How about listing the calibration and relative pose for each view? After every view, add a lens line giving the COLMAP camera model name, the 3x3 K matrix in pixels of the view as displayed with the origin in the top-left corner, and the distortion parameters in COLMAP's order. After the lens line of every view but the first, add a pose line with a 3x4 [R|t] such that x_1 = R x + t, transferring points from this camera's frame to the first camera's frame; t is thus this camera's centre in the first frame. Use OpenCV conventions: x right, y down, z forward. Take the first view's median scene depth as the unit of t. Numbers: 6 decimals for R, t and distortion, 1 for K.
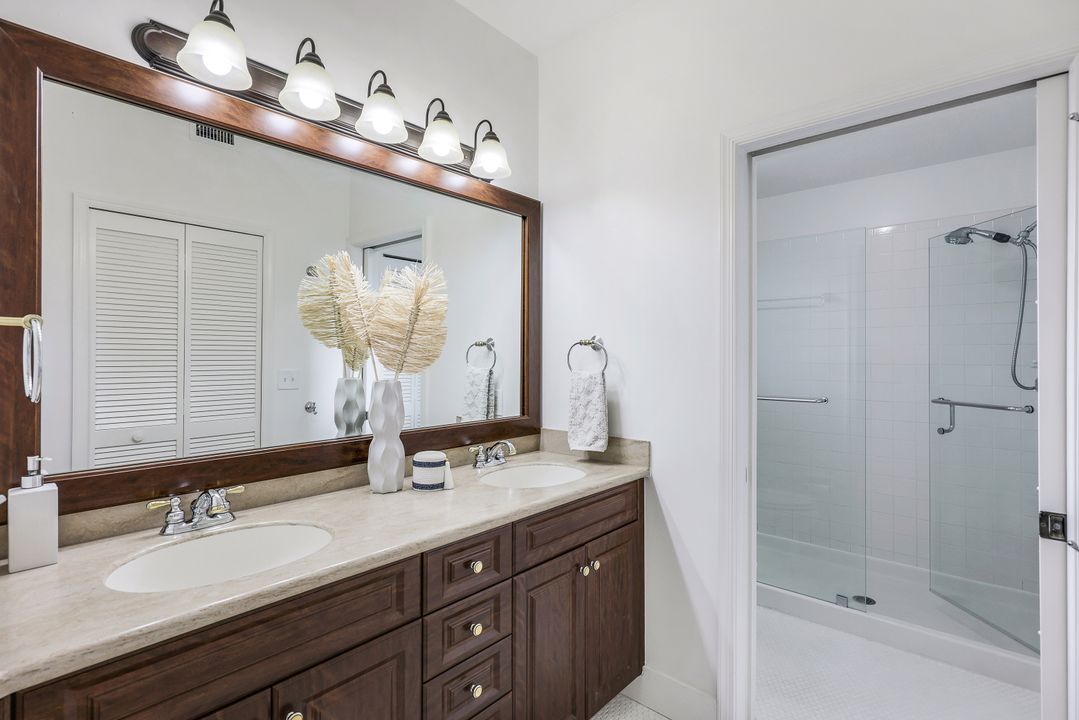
lens RADIAL K [[523.1, 0, 540.7], [0, 523.1, 345.0], [0, 0, 1]] dist [-0.001946, -0.000437]
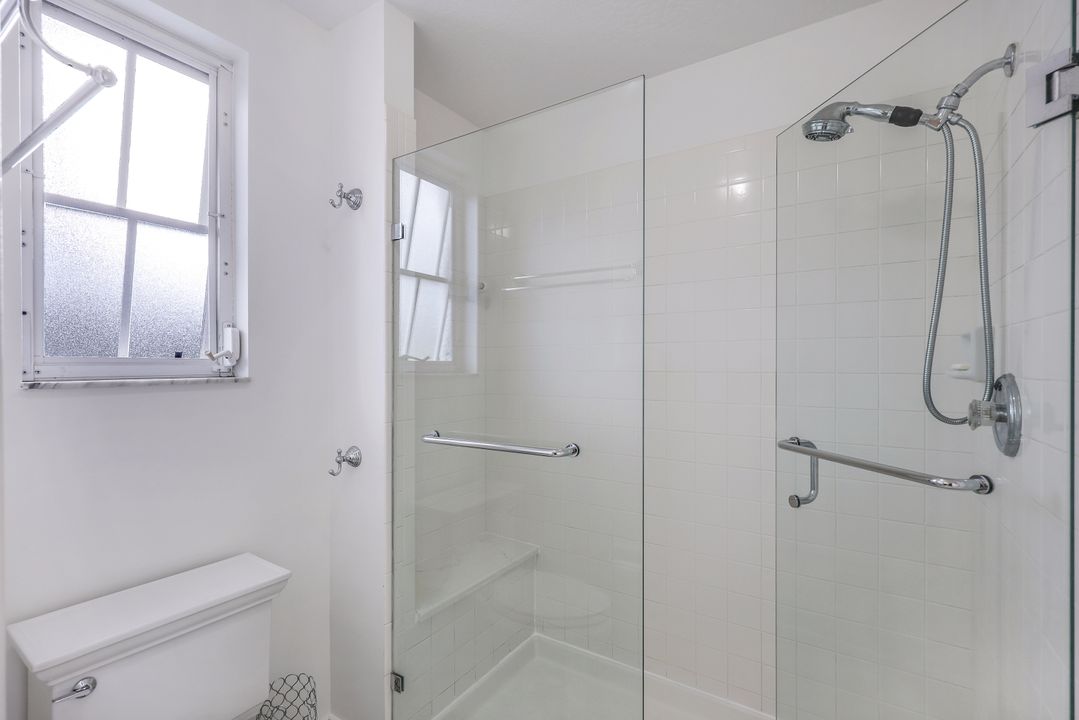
lens RADIAL K [[492.7, 0, 539.5], [0, 492.7, 360.0], [0, 0, 1]] dist [-0.001239, -0.000121]
pose [[0.988829, -0.004280, 0.148990, 0.466082], [0.002793, 0.999944, 0.010192, 0.018719], [-0.149025, -0.009662, 0.988786, 0.583897]]
